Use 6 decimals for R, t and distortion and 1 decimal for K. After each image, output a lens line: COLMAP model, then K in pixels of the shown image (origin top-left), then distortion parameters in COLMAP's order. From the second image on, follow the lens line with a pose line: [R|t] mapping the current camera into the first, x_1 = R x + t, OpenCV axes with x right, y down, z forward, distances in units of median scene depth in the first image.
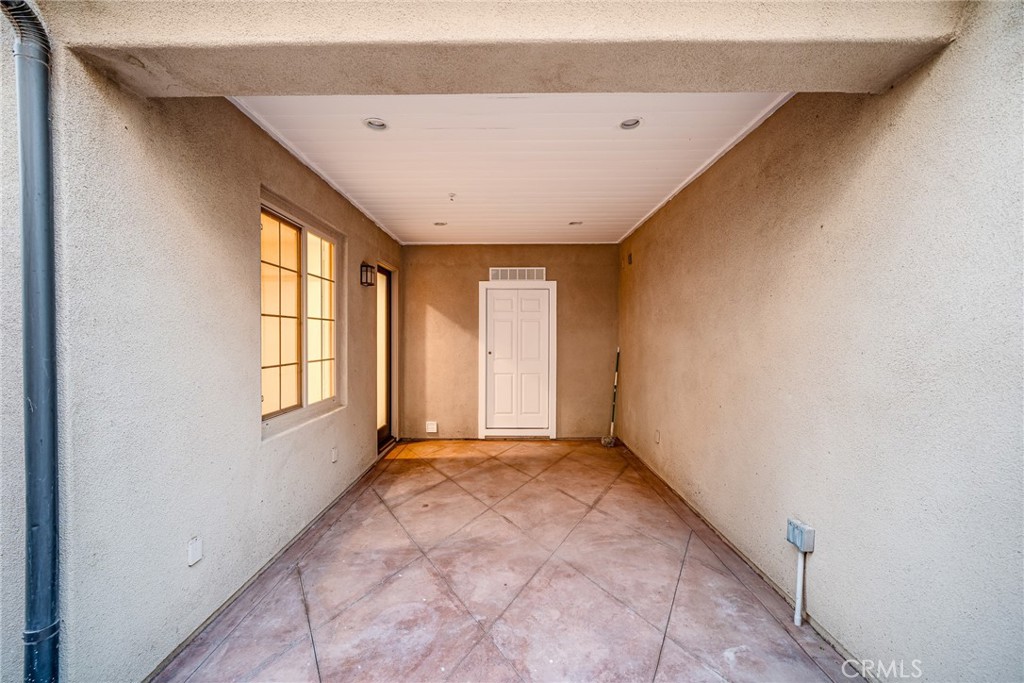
lens RADIAL K [[402.8, 0, 514.2], [0, 402.8, 340.5], [0, 0, 1]] dist [-0.001543, 0.000213]
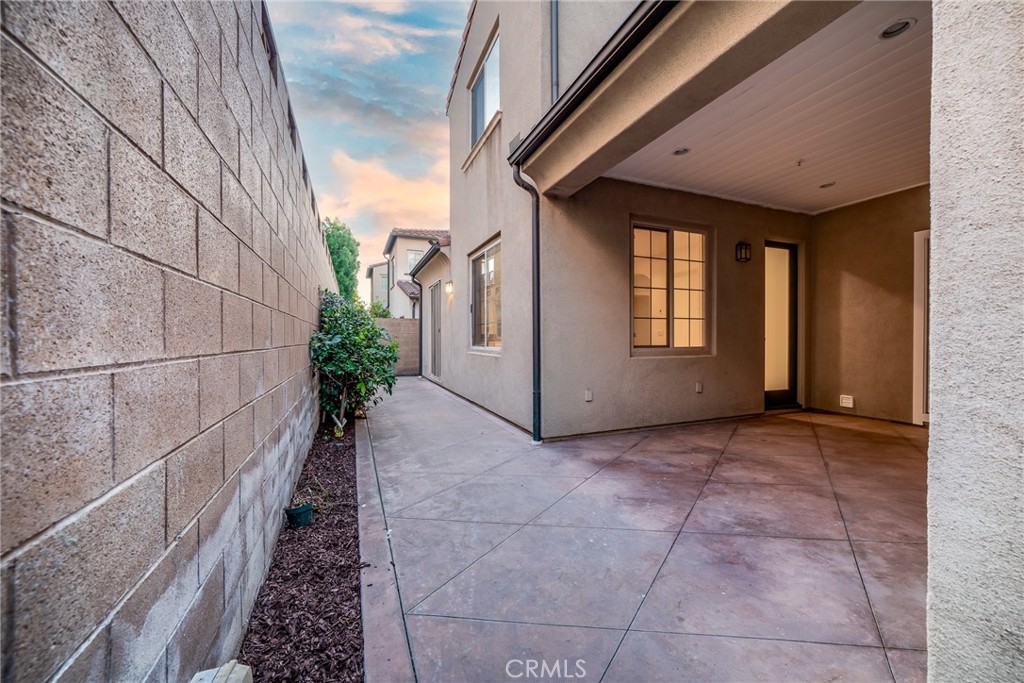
lens RADIAL K [[402.8, 0, 514.2], [0, 402.8, 340.5], [0, 0, 1]] dist [-0.001543, 0.000213]
pose [[0.387986, -0.000629, -0.921665, 0.657457], [-0.003792, 0.999990, -0.002279, 0.146572], [0.921658, 0.004380, 0.387980, -0.132989]]
